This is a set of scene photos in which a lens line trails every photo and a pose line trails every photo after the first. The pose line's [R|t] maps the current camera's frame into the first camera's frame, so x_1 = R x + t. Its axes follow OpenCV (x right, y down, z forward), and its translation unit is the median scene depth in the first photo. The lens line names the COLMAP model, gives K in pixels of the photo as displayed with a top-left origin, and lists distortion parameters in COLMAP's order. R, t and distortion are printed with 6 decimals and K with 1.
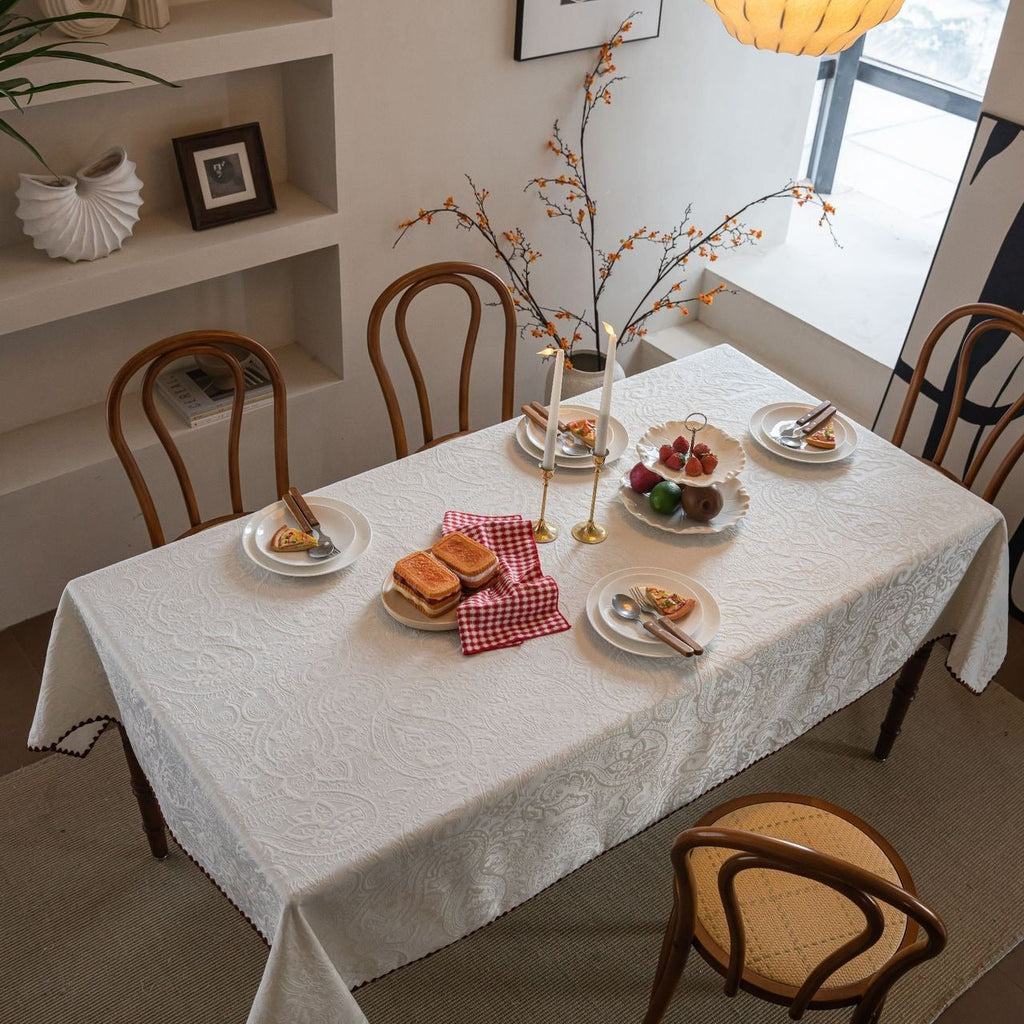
lens RADIAL K [[1231.8, 0, 518.0], [0, 1231.8, 518.0], [0, 0, 1]] dist [-0.107811, 0.000000]
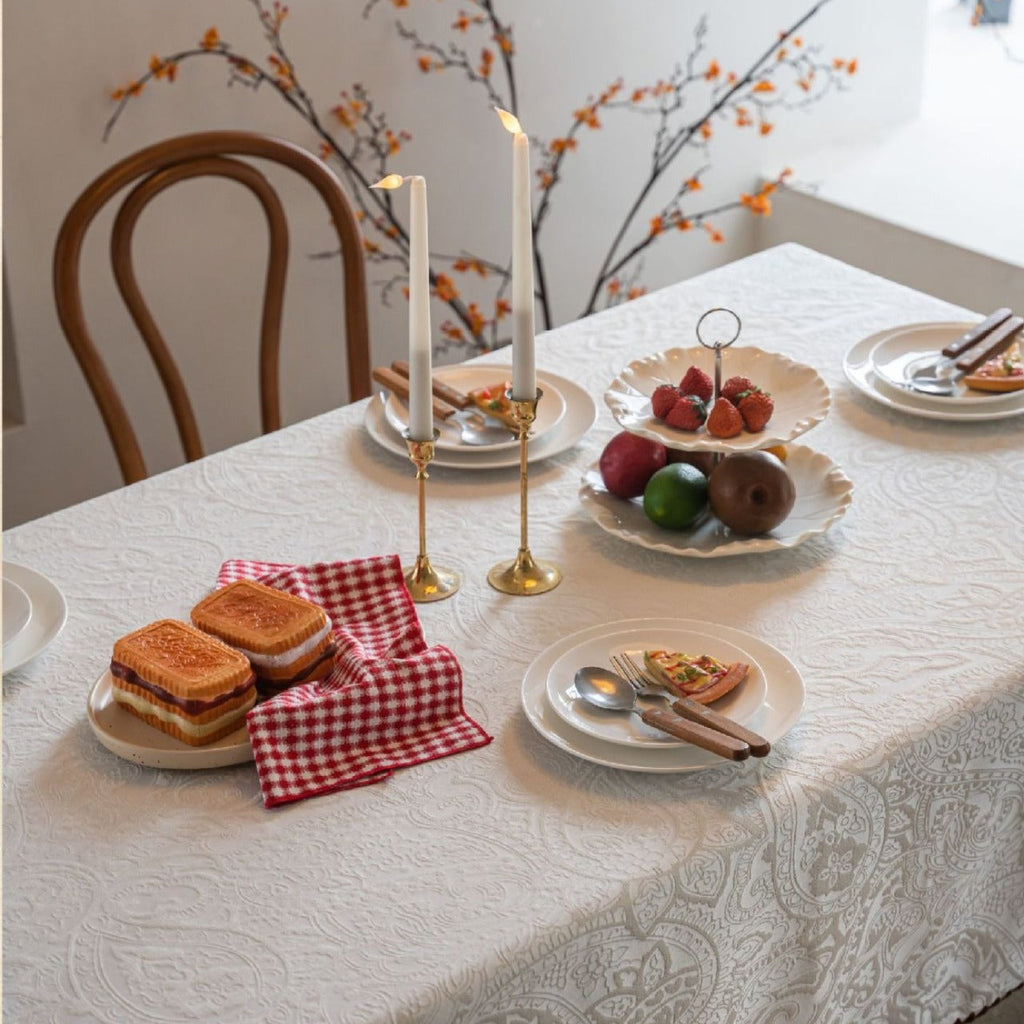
lens RADIAL K [[2557.8, 0, 519.1], [0, 2557.8, 495.4], [0, 0, 1]] dist [0.154279, 0.000000]
pose [[0.995369, -0.092604, 0.025783, 0.033428], [0.095570, 0.982171, -0.161882, 0.143662], [-0.010333, 0.163596, 0.986473, 0.008337]]
